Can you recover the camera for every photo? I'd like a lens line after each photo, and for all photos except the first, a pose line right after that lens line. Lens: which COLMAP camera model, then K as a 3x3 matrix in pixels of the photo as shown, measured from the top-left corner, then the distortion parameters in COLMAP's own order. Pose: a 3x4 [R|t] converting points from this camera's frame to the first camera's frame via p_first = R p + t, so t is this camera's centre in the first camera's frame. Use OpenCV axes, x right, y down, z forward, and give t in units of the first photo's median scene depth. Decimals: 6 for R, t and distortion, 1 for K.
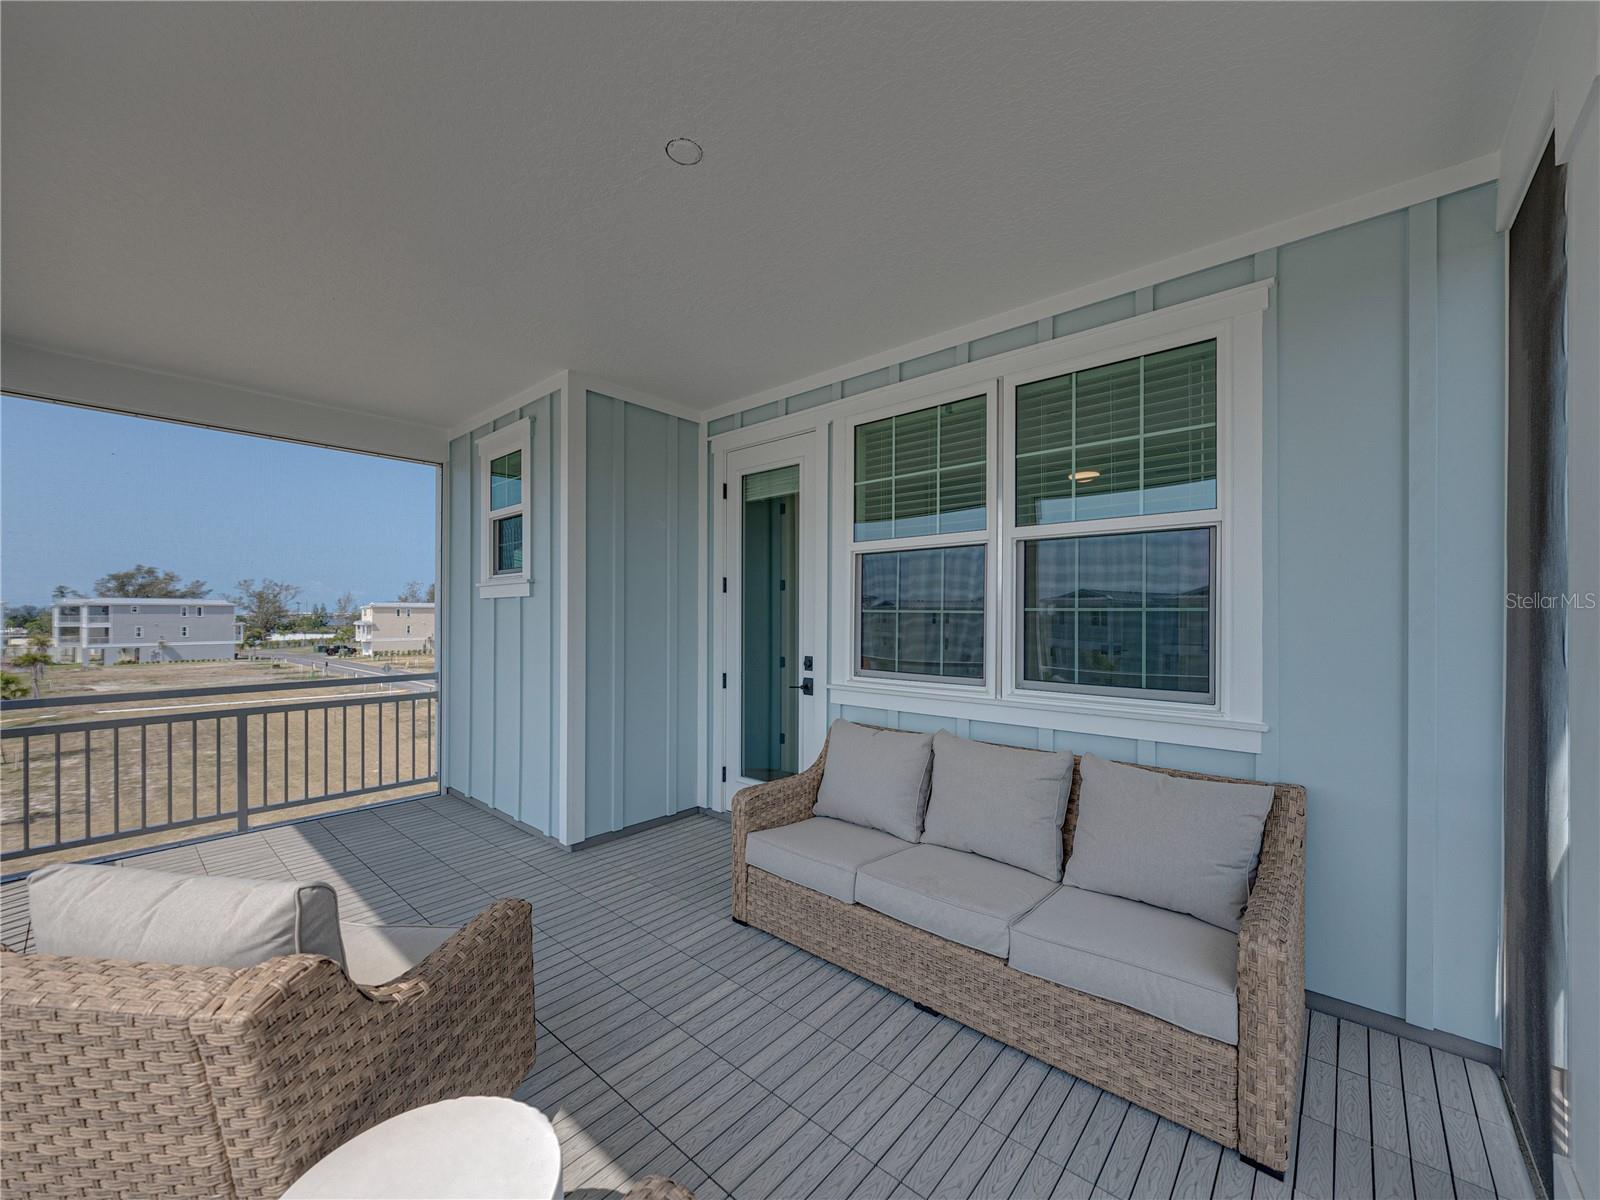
lens RADIAL K [[624.1, 0, 804.2], [0, 624.1, 610.2], [0, 0, 1]] dist [0.000965, 0.000078]
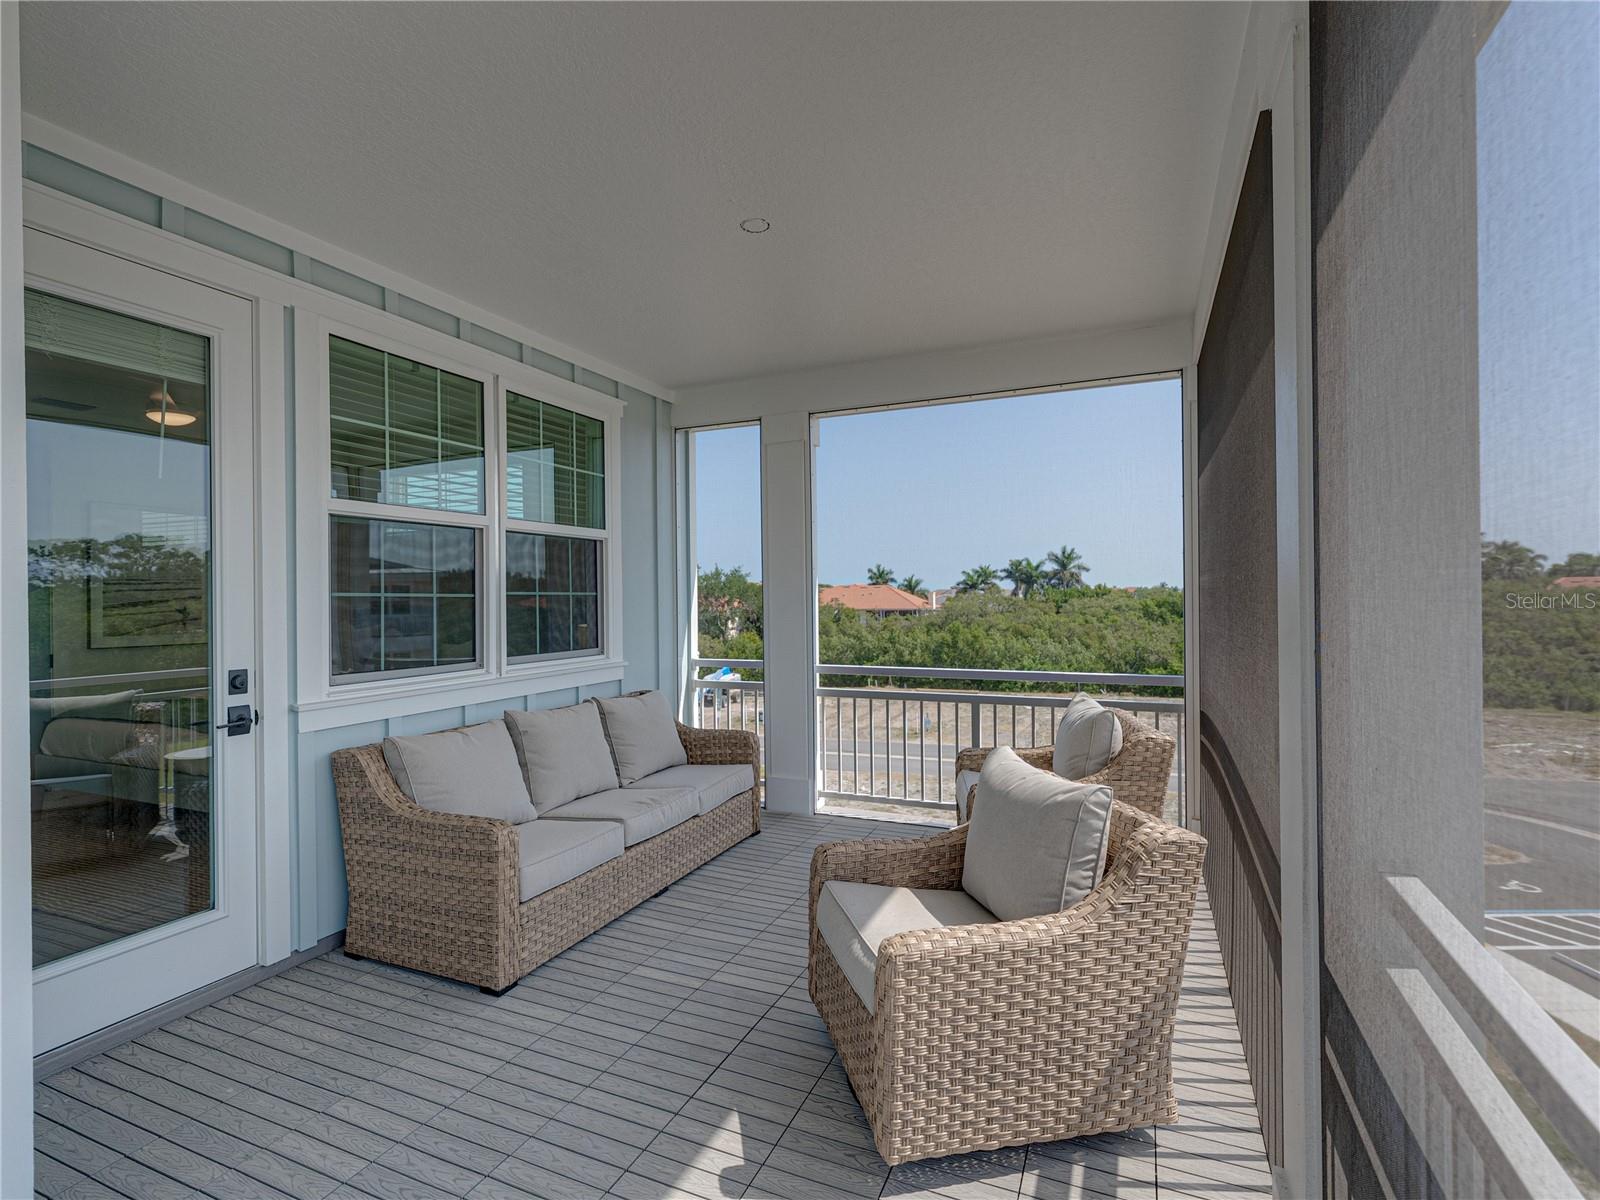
lens RADIAL K [[774.5, 0, 800.0], [0, 774.5, 600.0], [0, 0, 1]] dist [0.001872, 0.000192]
pose [[-0.296247, 0.000503, 0.955111, -1.081600], [0.008991, 0.999957, 0.002262, 0.012133], [-0.955069, 0.009257, -0.296239, 0.884441]]
